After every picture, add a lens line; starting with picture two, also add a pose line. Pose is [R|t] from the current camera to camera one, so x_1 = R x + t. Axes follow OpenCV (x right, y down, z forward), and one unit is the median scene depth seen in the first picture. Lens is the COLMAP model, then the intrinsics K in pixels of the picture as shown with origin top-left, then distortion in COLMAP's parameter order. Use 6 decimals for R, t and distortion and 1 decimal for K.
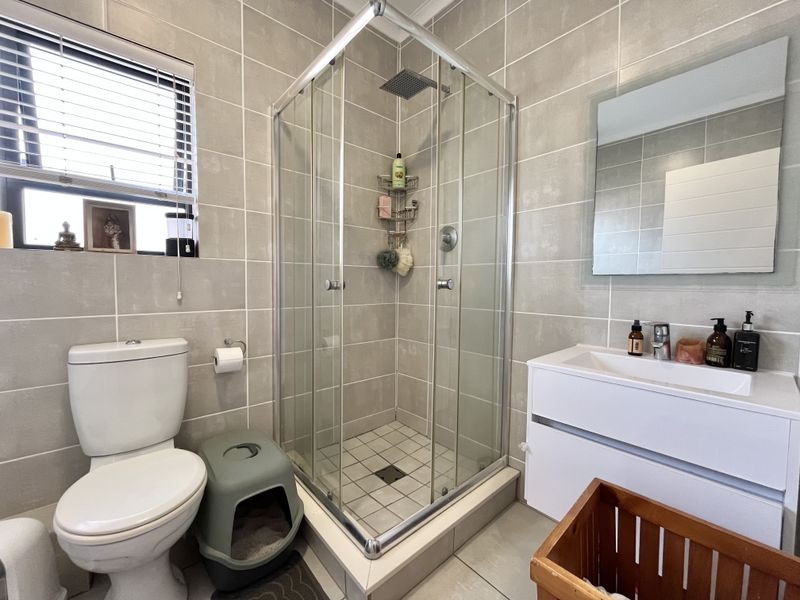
lens RADIAL K [[324.2, 0, 396.9], [0, 324.2, 298.0], [0, 0, 1]] dist [-0.006054, 0.000690]
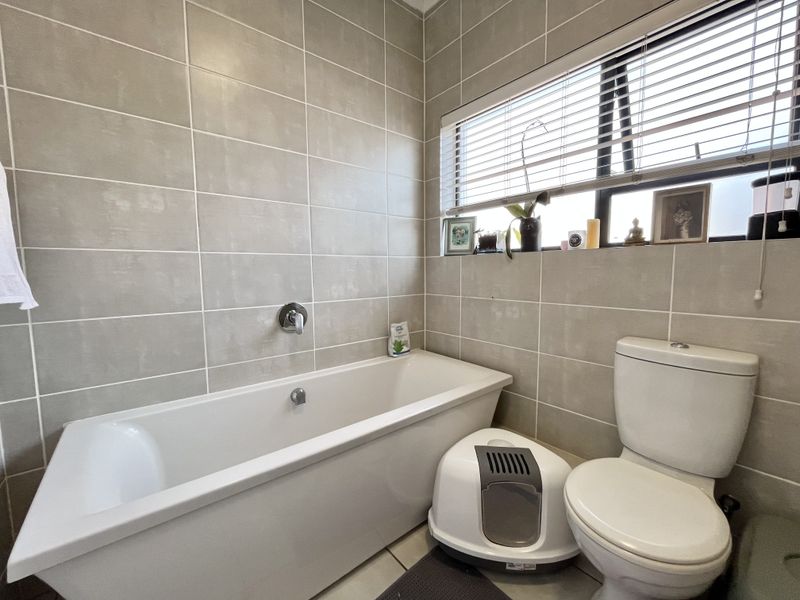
lens RADIAL K [[324.2, 0, 398.7], [0, 324.2, 299.8], [0, 0, 1]] dist [-0.006054, 0.000690]
pose [[-0.027780, 0.087757, -0.995755, 0.063302], [-0.030114, 0.995613, 0.088584, -0.040997], [0.999160, 0.032447, -0.025016, 0.255753]]
